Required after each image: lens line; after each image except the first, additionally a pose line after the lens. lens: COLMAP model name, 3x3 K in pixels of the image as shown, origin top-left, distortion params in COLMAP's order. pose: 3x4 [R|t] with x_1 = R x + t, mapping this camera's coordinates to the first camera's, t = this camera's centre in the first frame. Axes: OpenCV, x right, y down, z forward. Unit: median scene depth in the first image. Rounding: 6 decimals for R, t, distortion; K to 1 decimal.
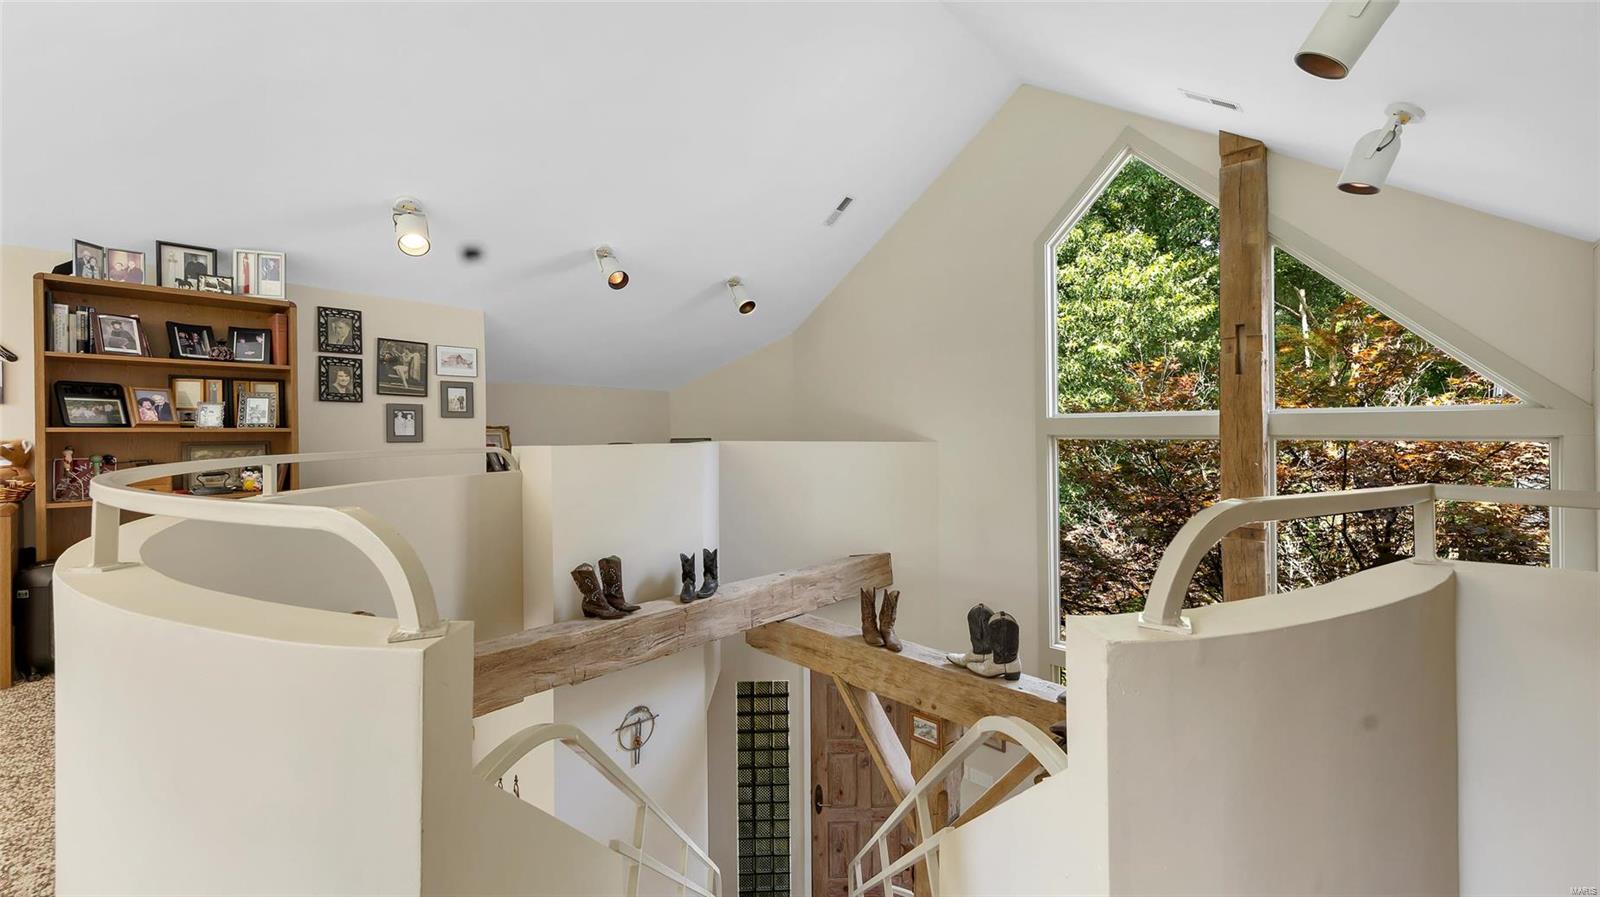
lens RADIAL K [[637.0, 0, 811.9], [0, 637.0, 433.8], [0, 0, 1]] dist [0.002991, 0.000781]
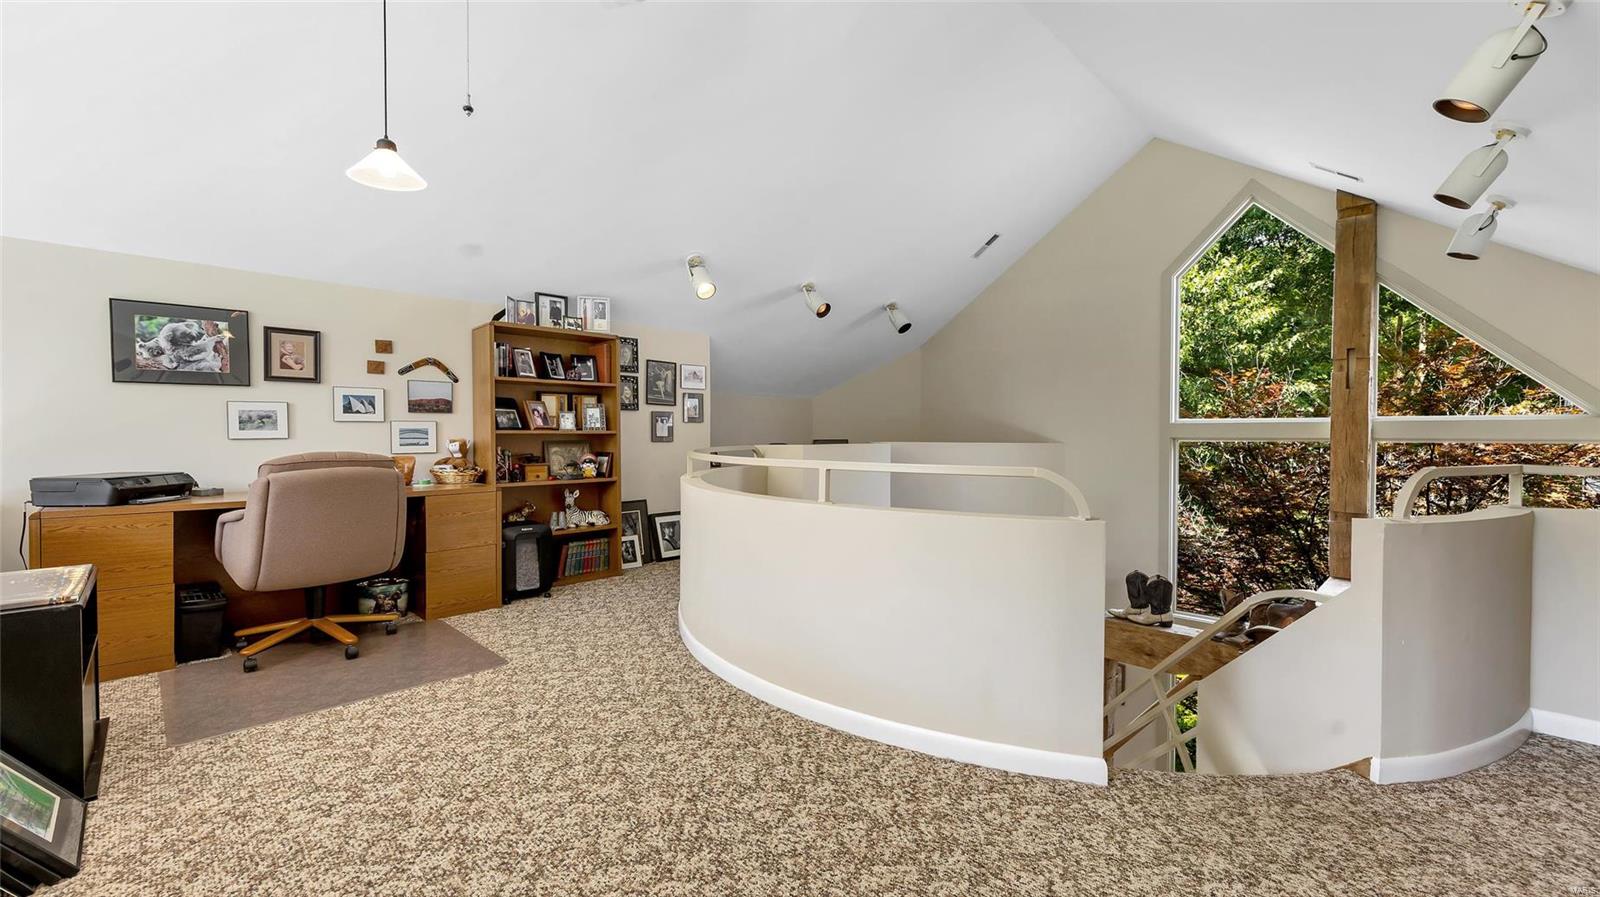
lens RADIAL K [[651.7, 0, 815.6], [0, 651.7, 453.2], [0, 0, 1]] dist [0.003790, 0.000786]
pose [[0.999324, 0.003734, -0.036583, -0.289437], [-0.002764, 0.999644, 0.026532, 0.000797], [0.036669, -0.026413, 0.998978, -0.280387]]
